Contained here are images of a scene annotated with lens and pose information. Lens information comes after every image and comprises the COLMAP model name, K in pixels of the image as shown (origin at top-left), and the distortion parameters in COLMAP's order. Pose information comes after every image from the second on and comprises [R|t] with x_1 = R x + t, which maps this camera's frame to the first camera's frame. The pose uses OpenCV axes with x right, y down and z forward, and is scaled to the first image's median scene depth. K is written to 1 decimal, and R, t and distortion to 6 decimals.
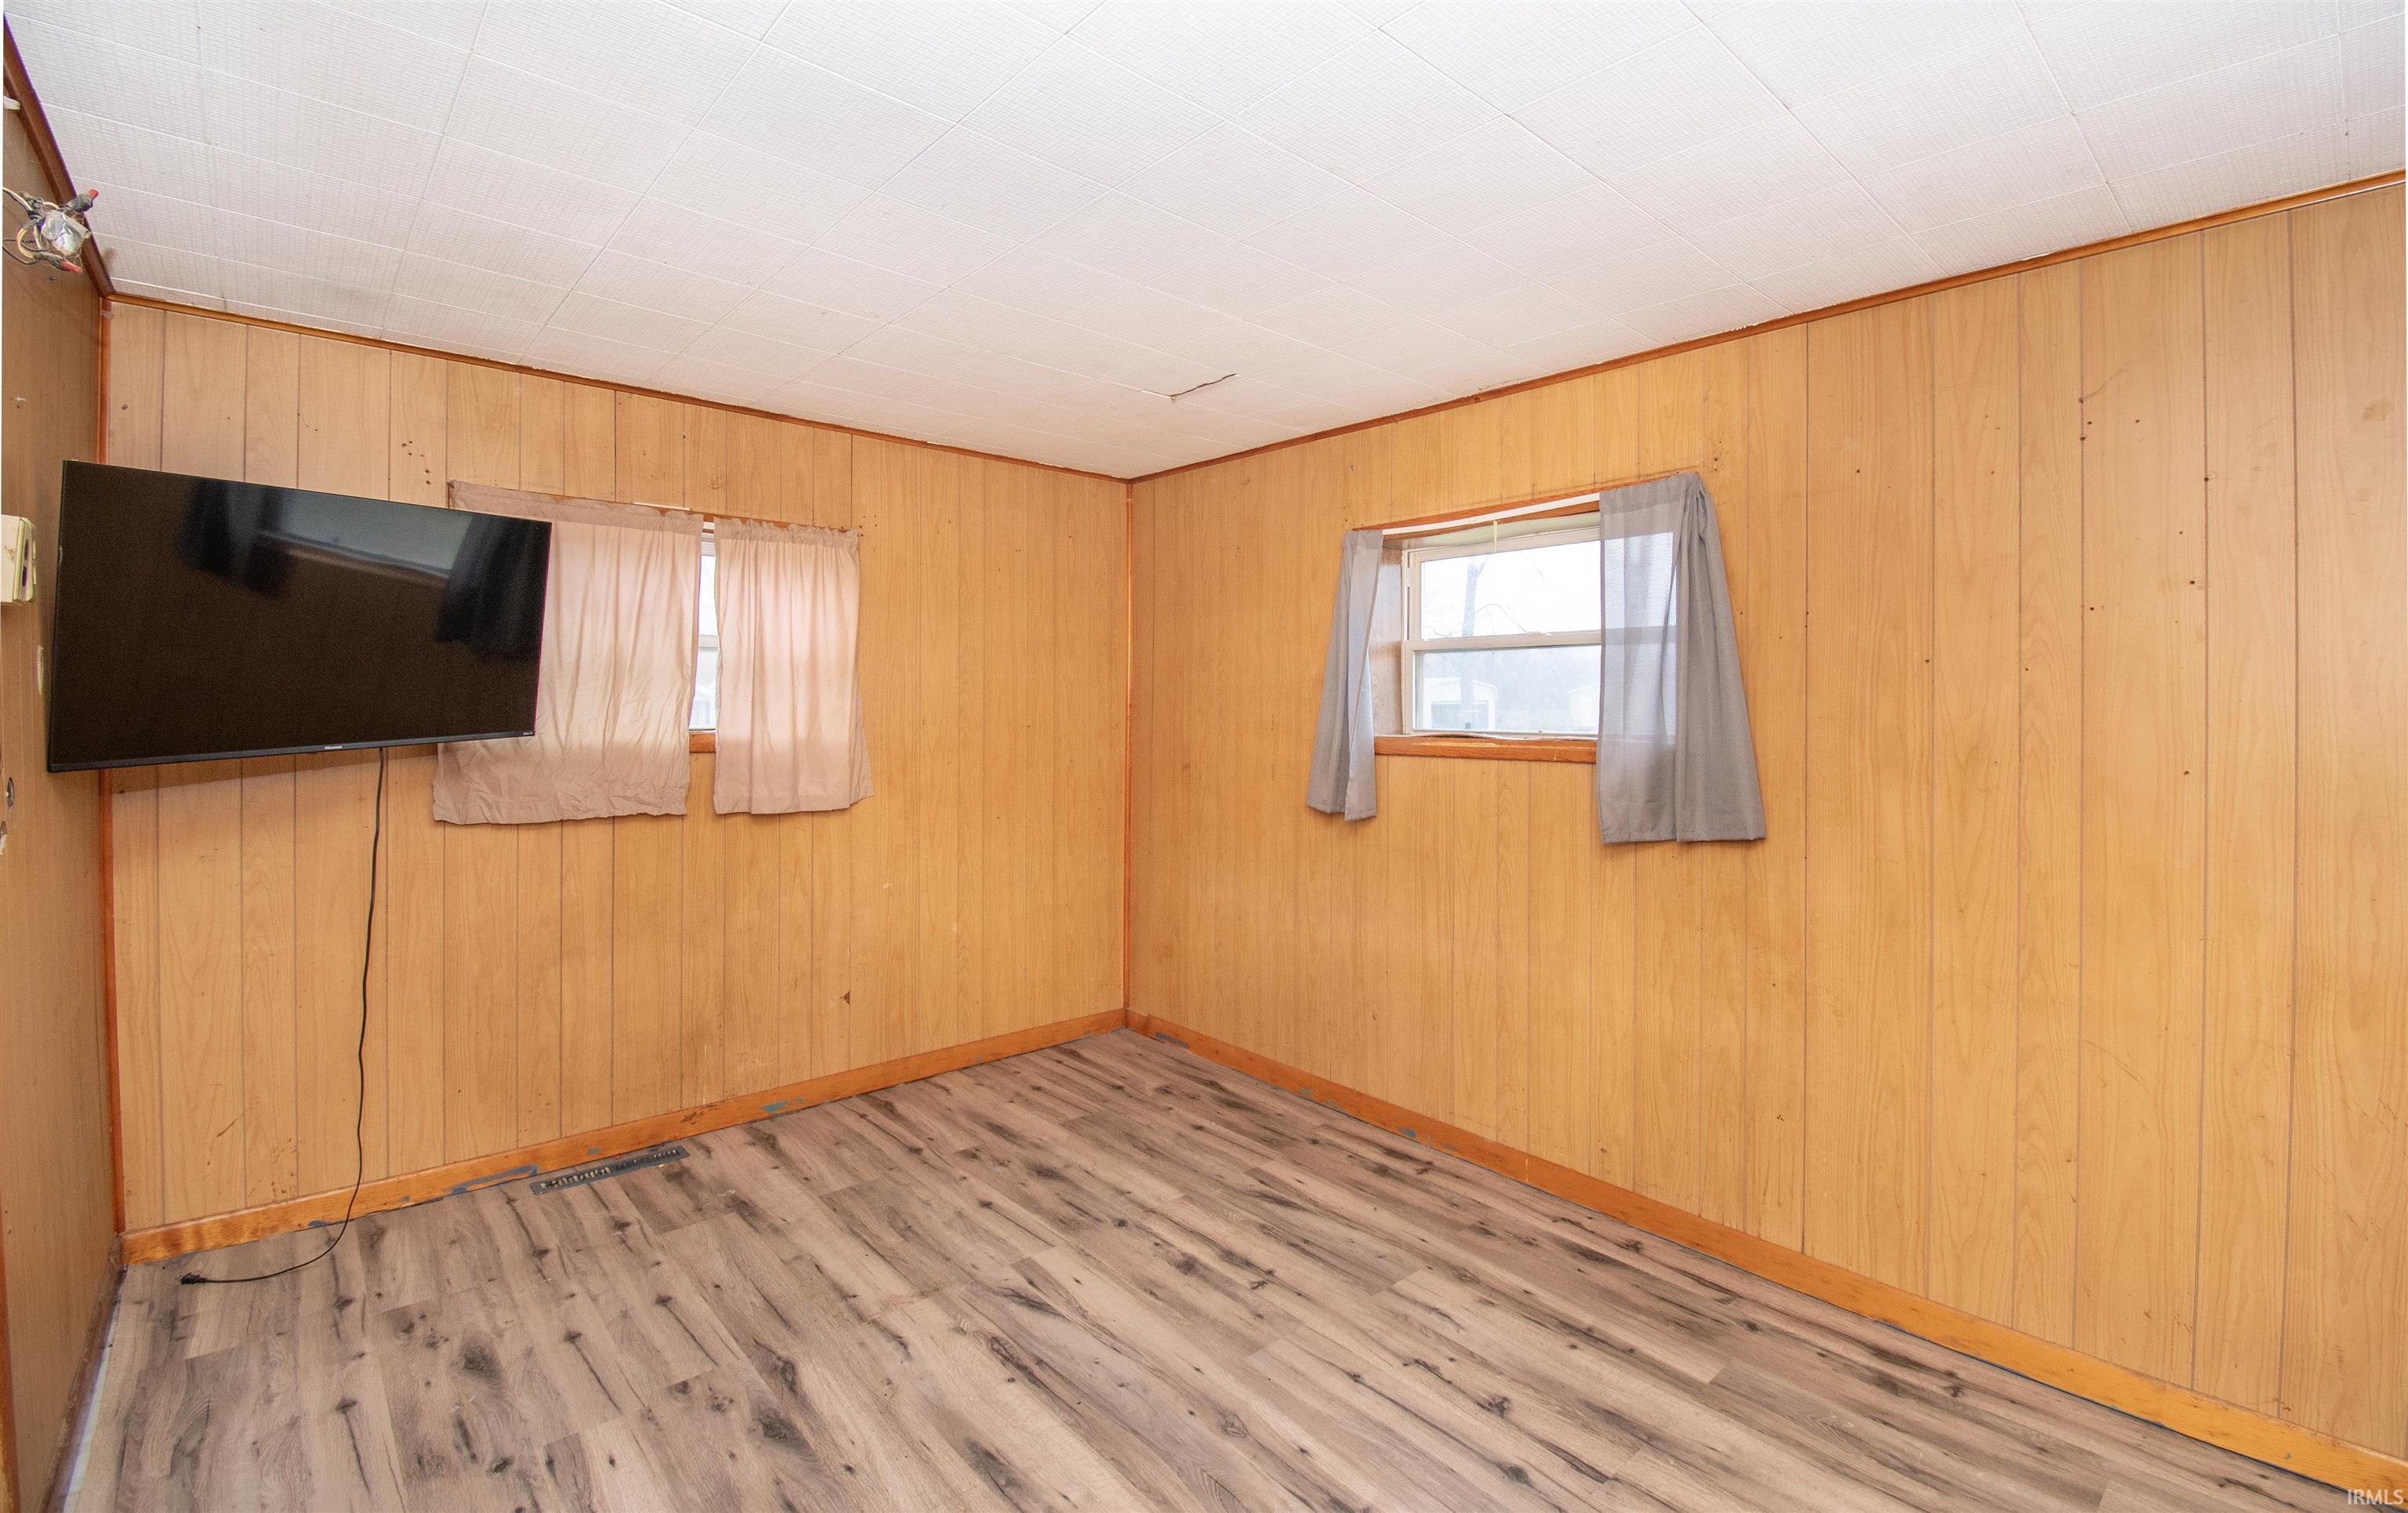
lens RADIAL K [[1045.6, 0, 1200.7], [0, 1045.6, 705.0], [0, 0, 1]] dist [0.022589, -0.027494]
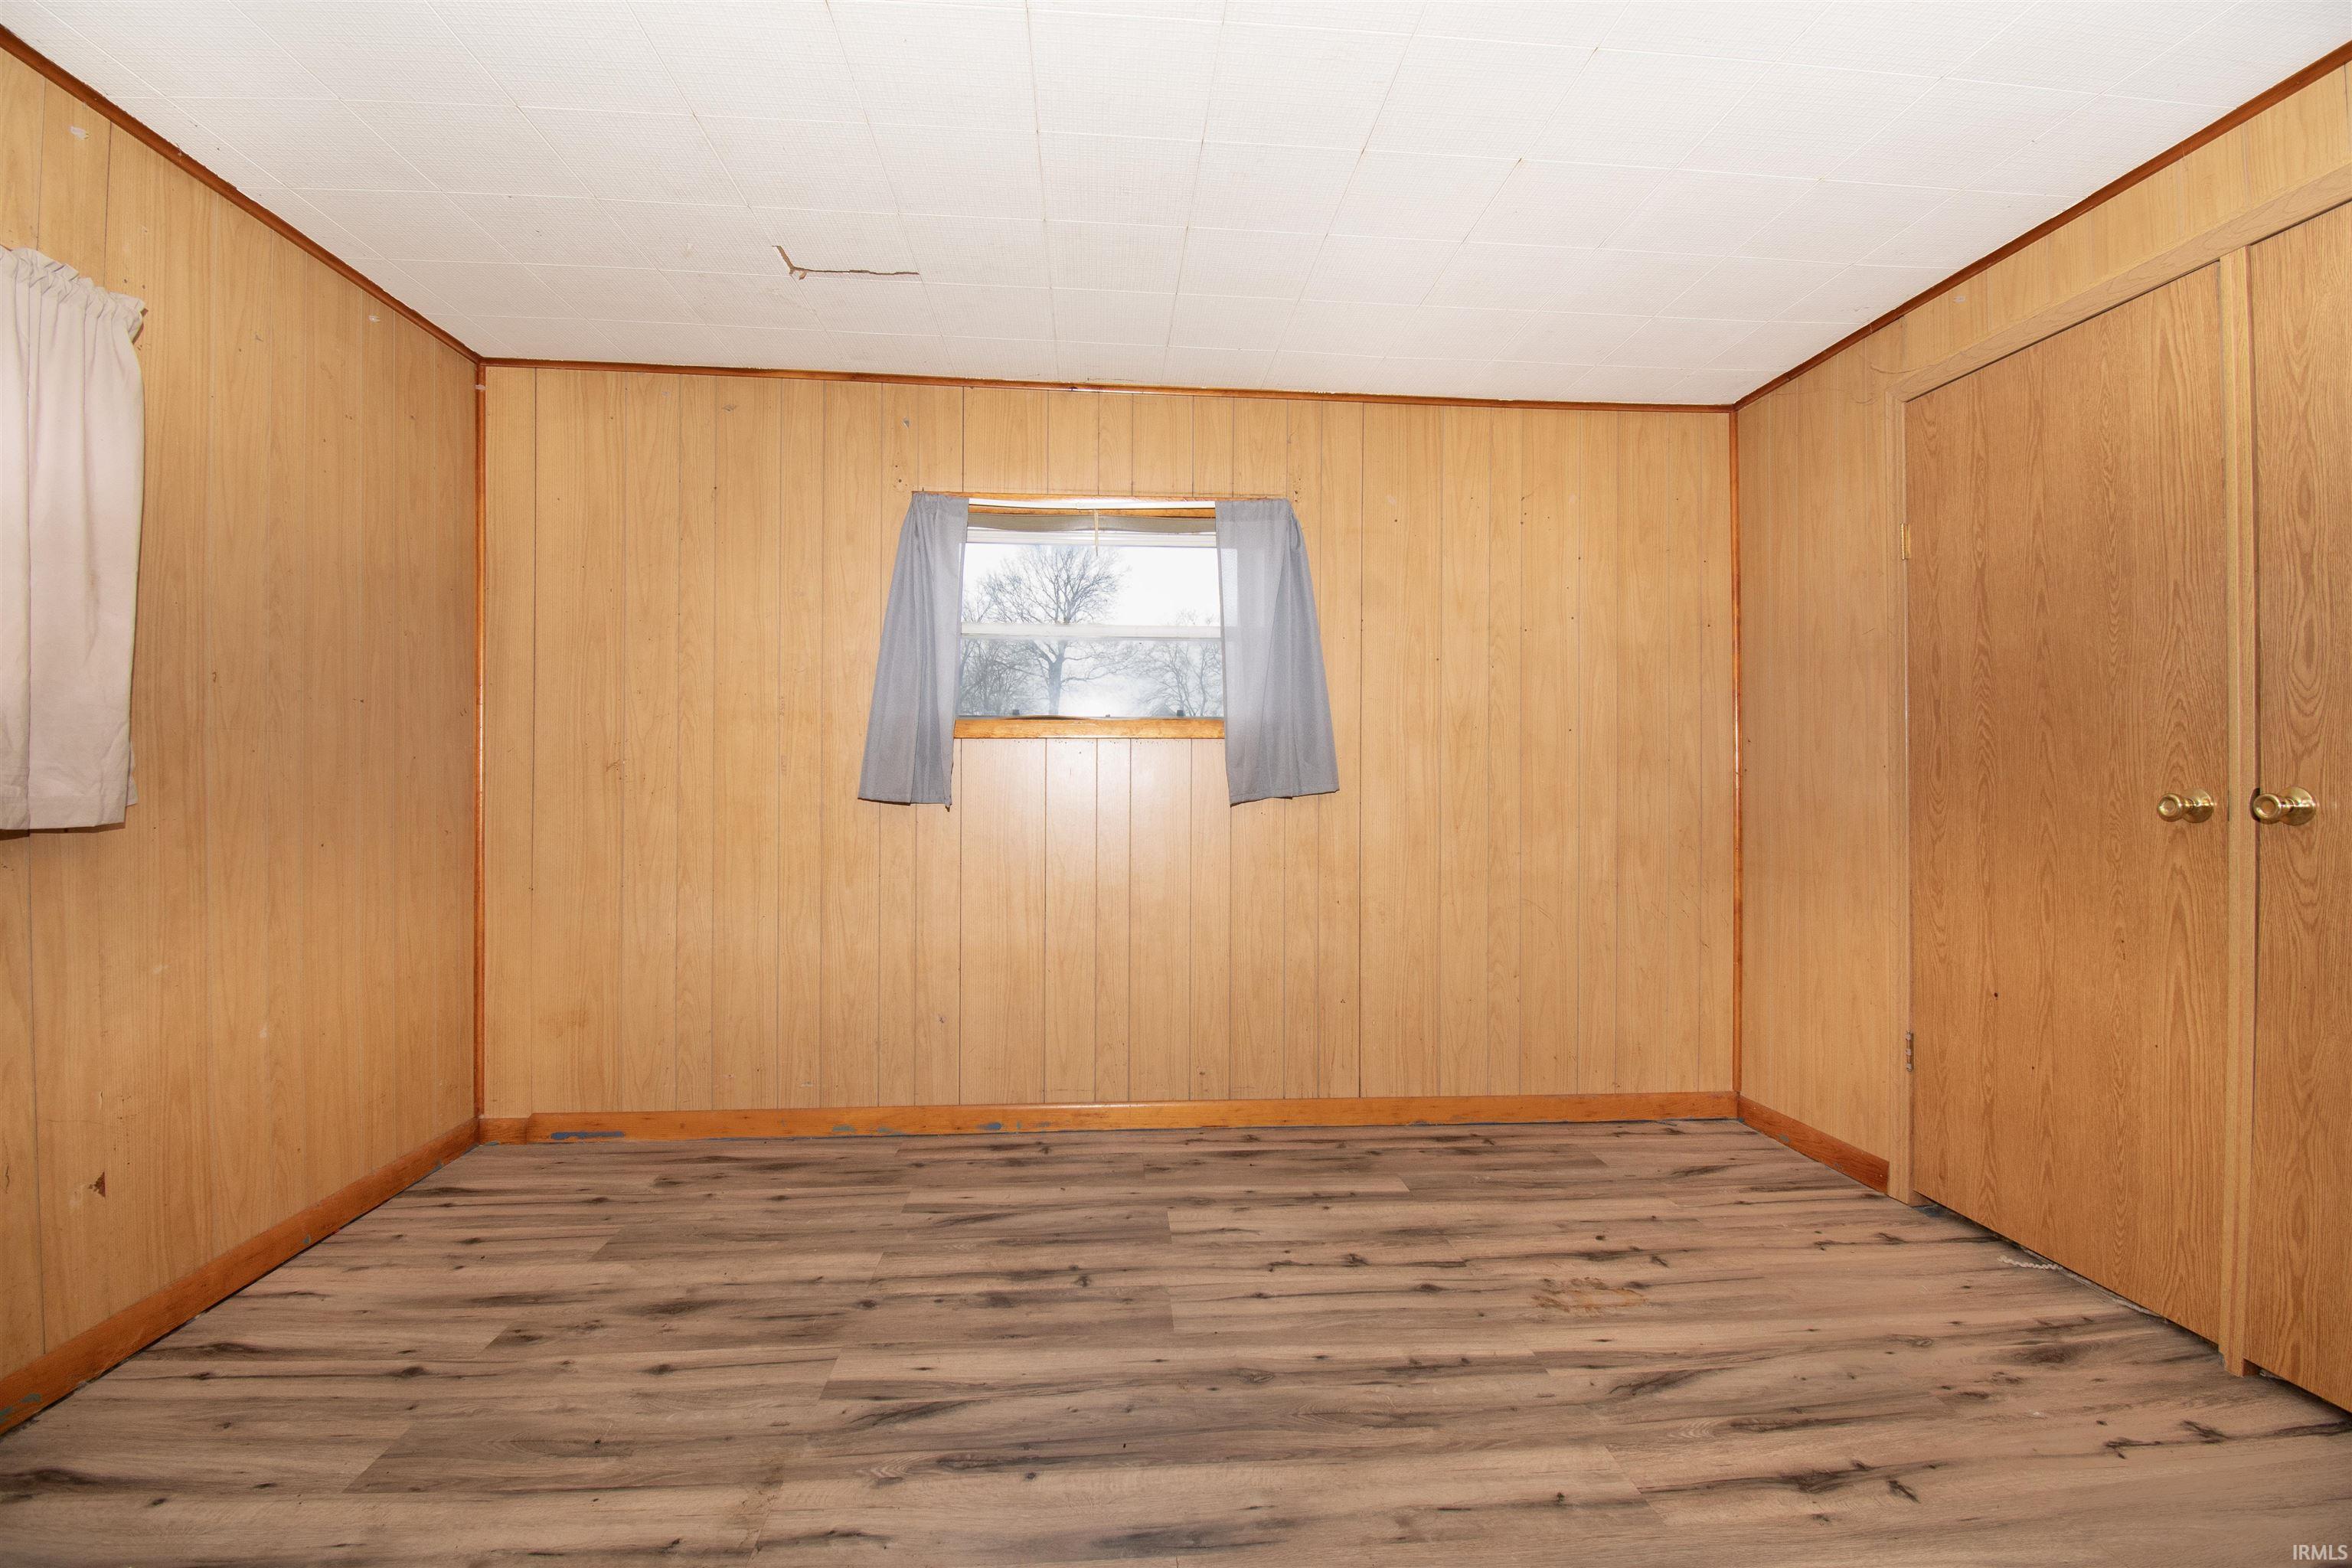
lens RADIAL K [[1031.5, 0, 1182.7], [0, 1031.5, 777.0], [0, 0, 1]] dist [0.018138, -0.025017]
pose [[0.603342, -0.006479, 0.797456, -0.564888], [-0.002484, 0.999947, 0.010003, 0.092132], [-0.797479, -0.008016, 0.603294, 0.354993]]
